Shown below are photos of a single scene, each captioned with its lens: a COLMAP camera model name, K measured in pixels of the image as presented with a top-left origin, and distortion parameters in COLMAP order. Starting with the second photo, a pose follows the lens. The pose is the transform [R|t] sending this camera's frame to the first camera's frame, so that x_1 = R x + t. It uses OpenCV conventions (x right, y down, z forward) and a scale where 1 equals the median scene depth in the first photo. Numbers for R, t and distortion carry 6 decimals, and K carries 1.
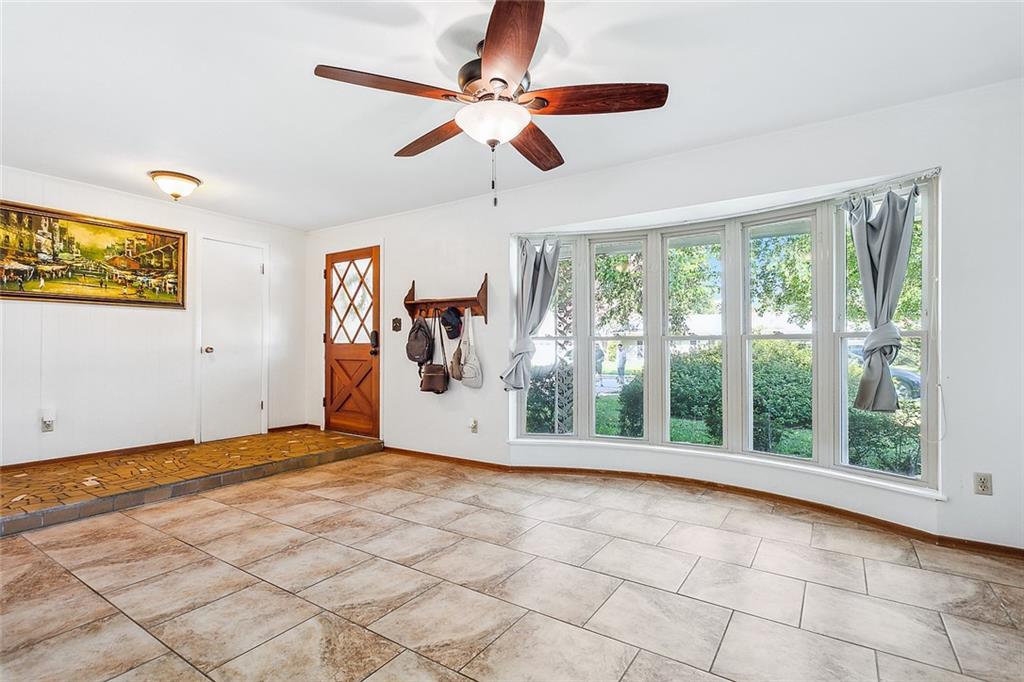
lens RADIAL K [[490.2, 0, 513.8], [0, 490.2, 344.0], [0, 0, 1]] dist [-0.000966, 0.000289]
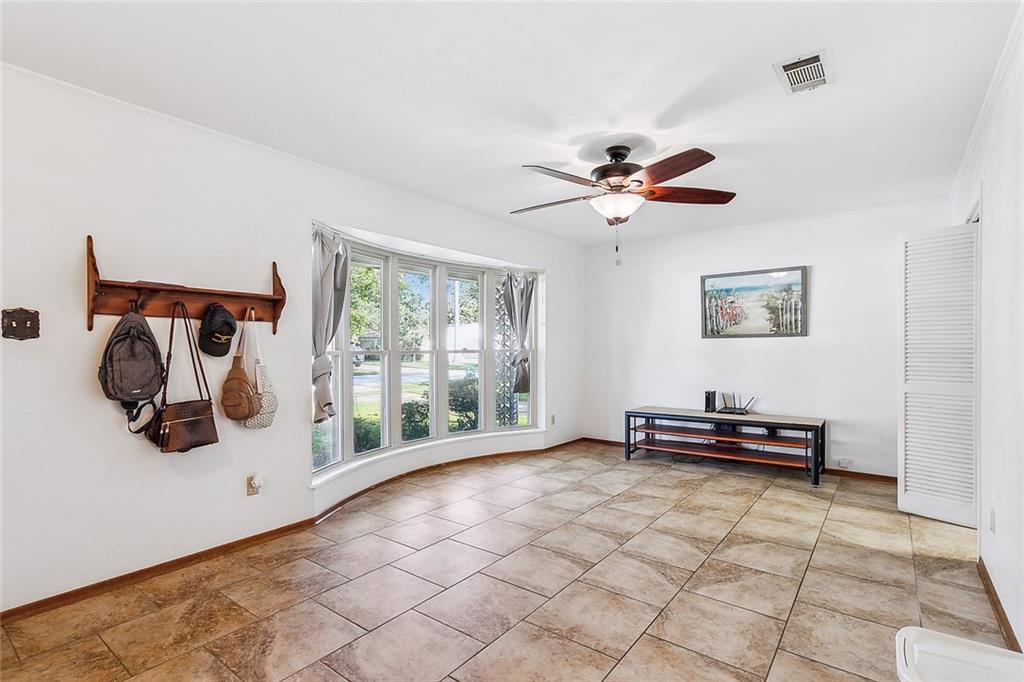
lens RADIAL K [[490.2, 0, 513.8], [0, 490.2, 344.0], [0, 0, 1]] dist [-0.000966, 0.000289]
pose [[0.071402, 0.003877, 0.997440, -0.761361], [-0.005063, 0.999981, -0.003524, -0.026590], [-0.997435, -0.004798, 0.071420, 0.623461]]
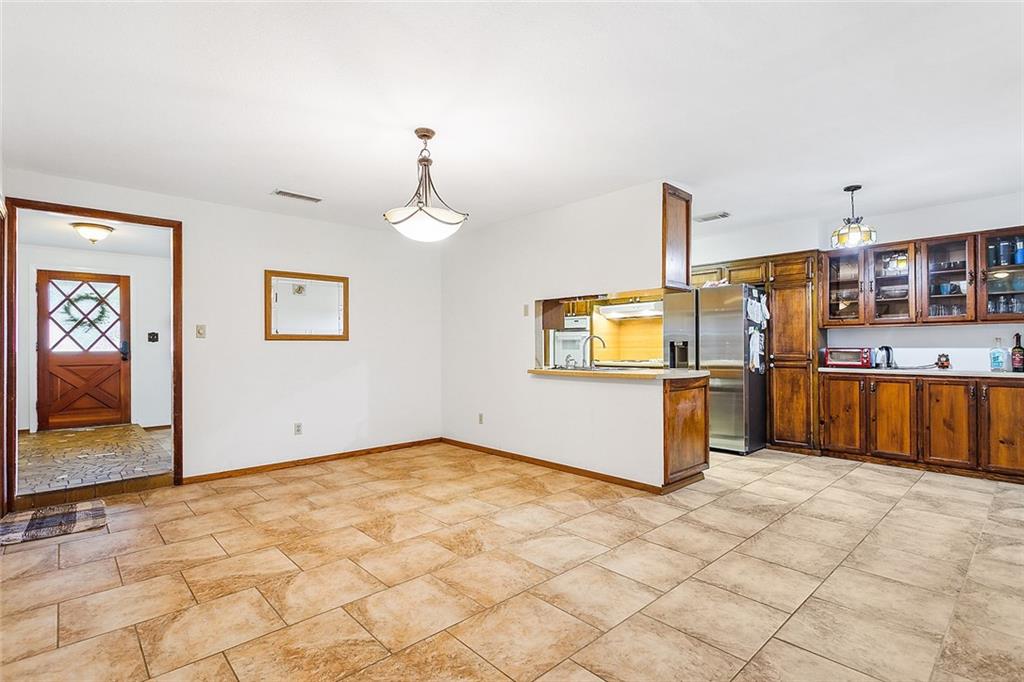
lens RADIAL K [[490.2, 0, 513.8], [0, 490.2, 344.0], [0, 0, 1]] dist [-0.000966, 0.000289]
pose [[0.242785, 0.000997, 0.970080, -1.579719], [0.002275, 0.999996, -0.001598, -0.018745], [-0.970077, 0.002595, 0.242782, -0.387474]]
